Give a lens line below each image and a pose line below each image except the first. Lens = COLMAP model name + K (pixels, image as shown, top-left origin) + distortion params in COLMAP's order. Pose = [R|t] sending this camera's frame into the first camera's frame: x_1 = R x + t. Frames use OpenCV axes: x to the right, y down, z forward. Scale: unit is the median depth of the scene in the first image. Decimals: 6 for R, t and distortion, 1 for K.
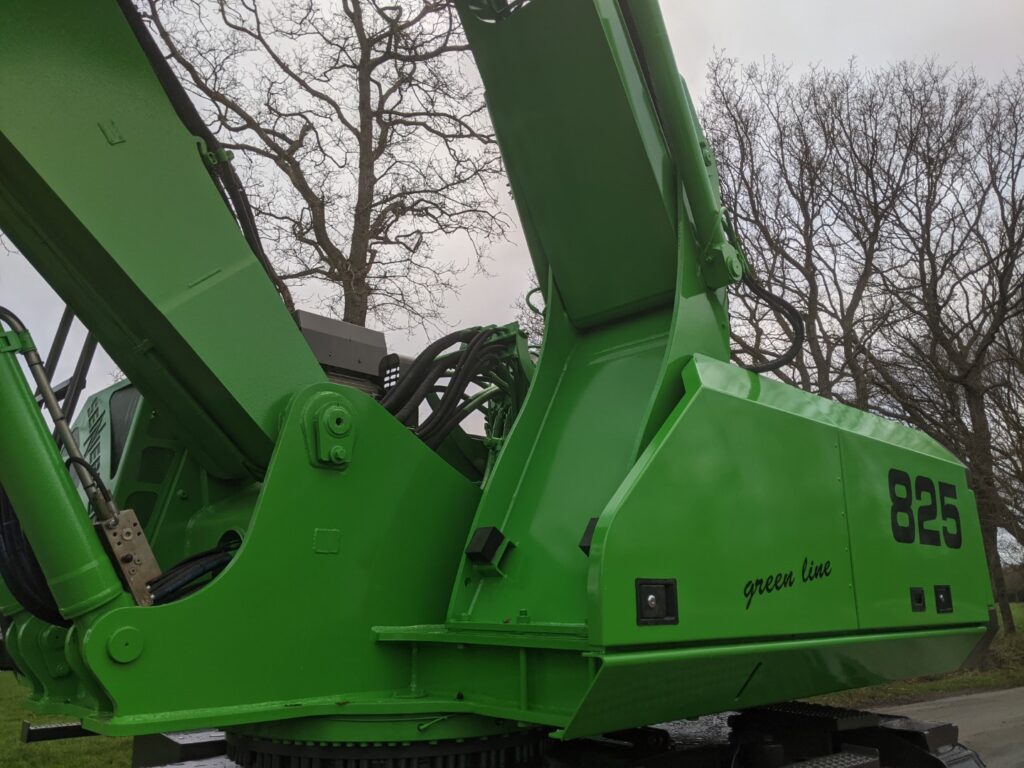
lens RADIAL K [[813.1, 0, 511.5], [0, 813.1, 389.9], [0, 0, 1]] dist [0.046222, -0.083995]
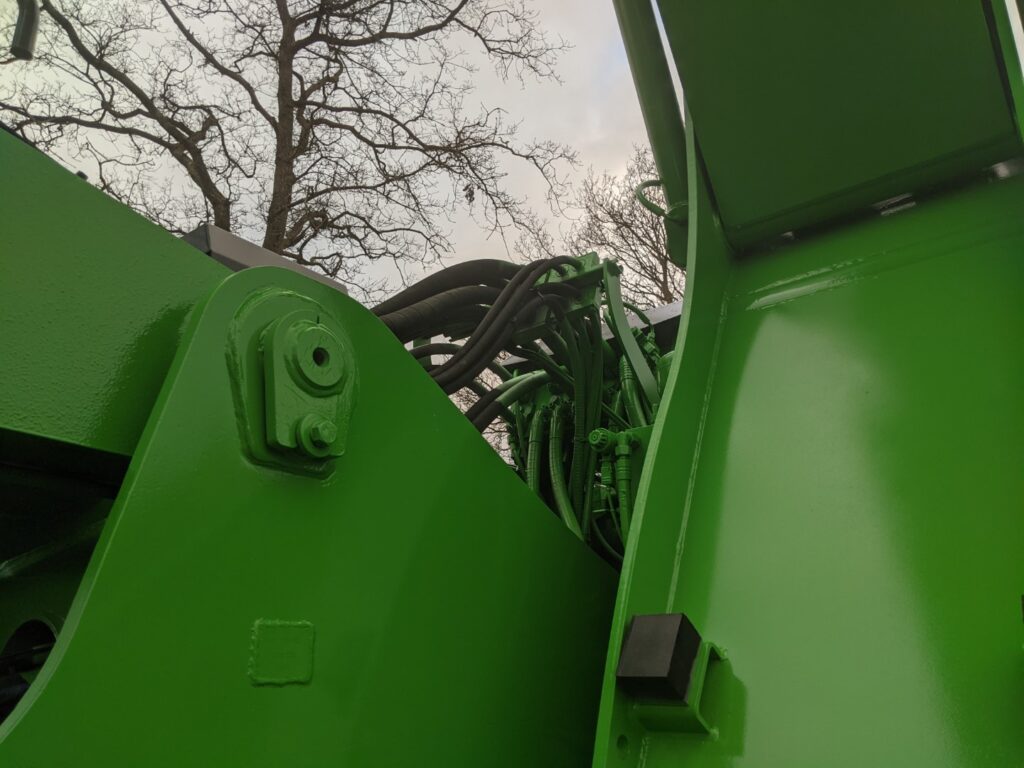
lens RADIAL K [[813.1, 0, 512.4], [0, 813.1, 389.4], [0, 0, 1]] dist [0.046222, -0.083995]
pose [[0.991412, 0.025648, 0.128239, -0.047007], [-0.014487, 0.996084, -0.087220, 0.025512], [-0.129974, 0.084614, 0.987900, 0.162379]]
